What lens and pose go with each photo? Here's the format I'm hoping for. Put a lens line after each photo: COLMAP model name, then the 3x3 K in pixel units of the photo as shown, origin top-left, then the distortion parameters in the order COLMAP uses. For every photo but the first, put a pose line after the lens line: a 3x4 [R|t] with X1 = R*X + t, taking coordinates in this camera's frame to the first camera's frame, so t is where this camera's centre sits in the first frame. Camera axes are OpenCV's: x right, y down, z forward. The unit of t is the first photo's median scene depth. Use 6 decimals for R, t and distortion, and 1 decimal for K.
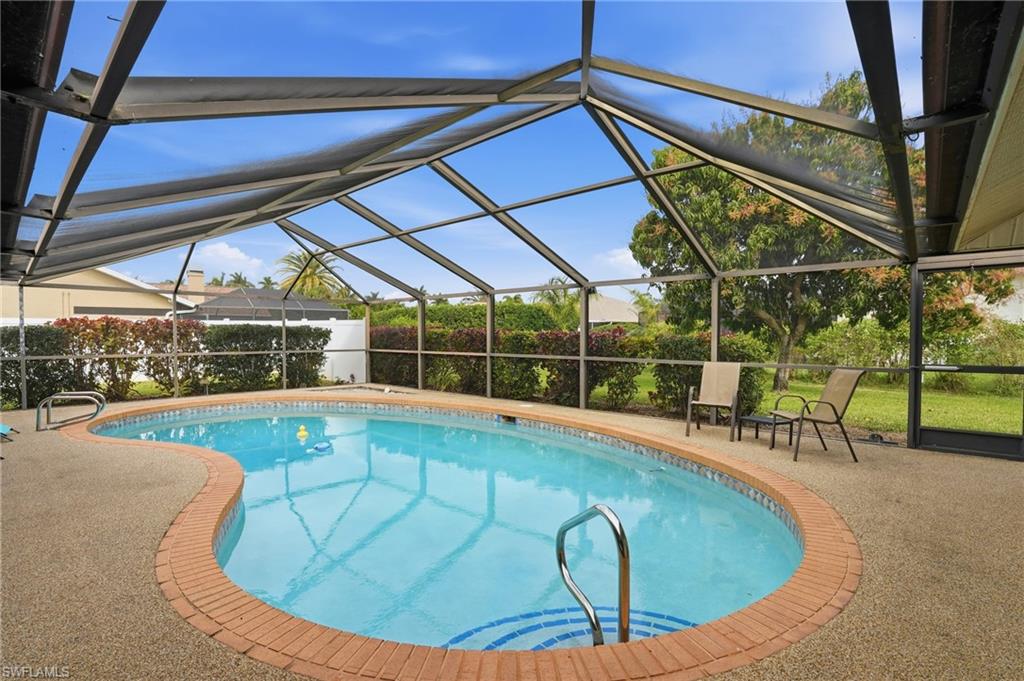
lens RADIAL K [[473.6, 0, 512.0], [0, 473.6, 340.5], [0, 0, 1]] dist [-0.066509, 0.023961]
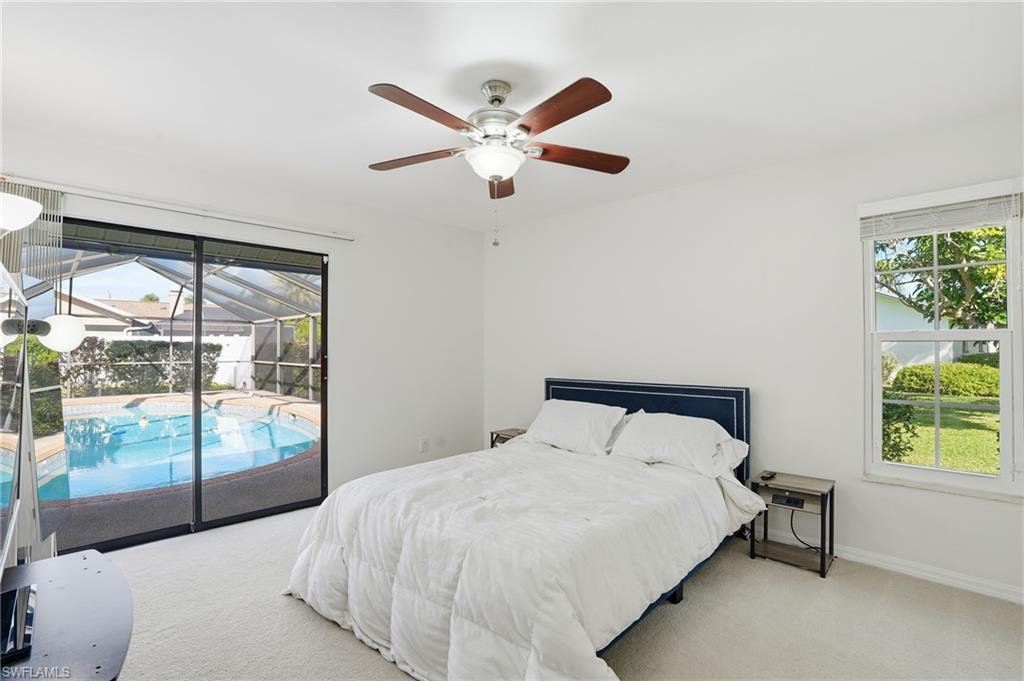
lens RADIAL K [[473.6, 0, 512.0], [0, 473.6, 340.5], [0, 0, 1]] dist [-0.066509, 0.023961]
pose [[0.998657, -0.003800, -0.051667, 0.540496], [0.002492, 0.999675, -0.025355, -0.000716], [0.051746, 0.025193, 0.998342, -0.187219]]
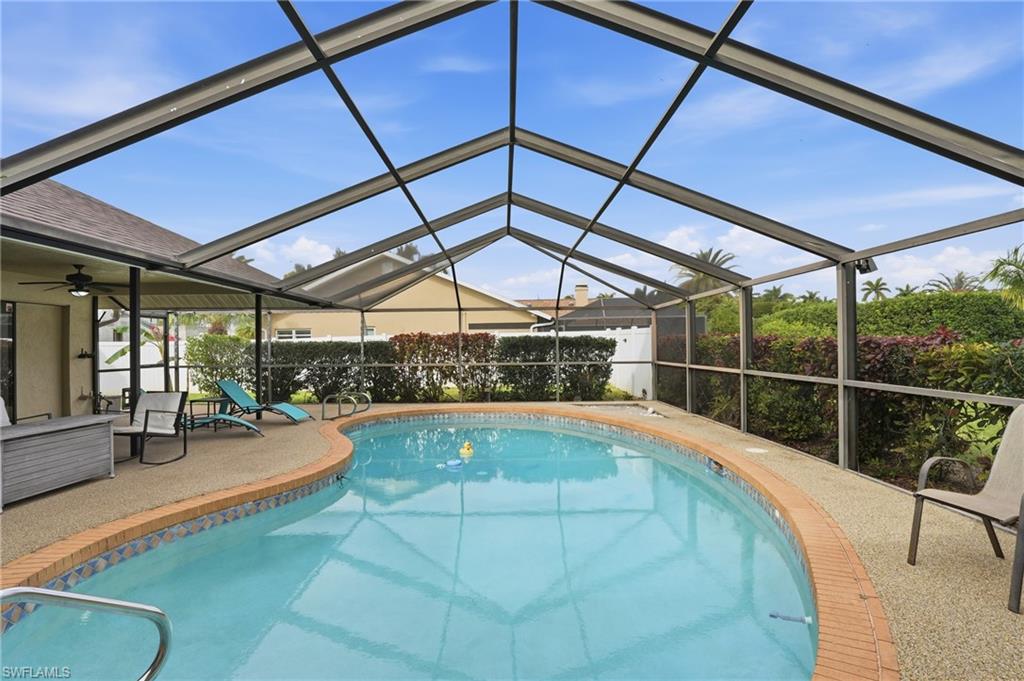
lens RADIAL K [[516.6, 0, 523.0], [0, 516.6, 340.6], [0, 0, 1]] dist [-0.042103, 0.000146]
pose [[0.683868, -0.015946, -0.729432, 0.289600], [0.004351, 0.999833, -0.017777, -0.004814], [0.729593, 0.008983, 0.683823, 0.235382]]
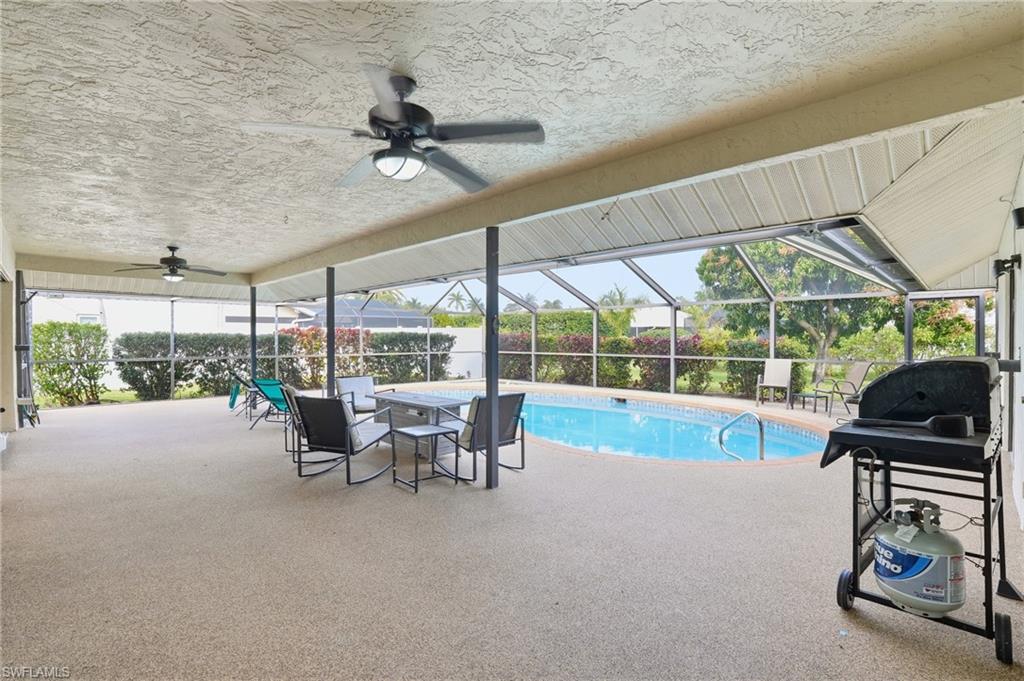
lens RADIAL K [[473.6, 0, 512.0], [0, 473.6, 340.5], [0, 0, 1]] dist [-0.066509, 0.023961]
pose [[0.998440, -0.001328, -0.055811, -0.210366], [0.000953, 0.999977, -0.006748, -0.001551], [0.055818, 0.006684, 0.998419, -0.348556]]
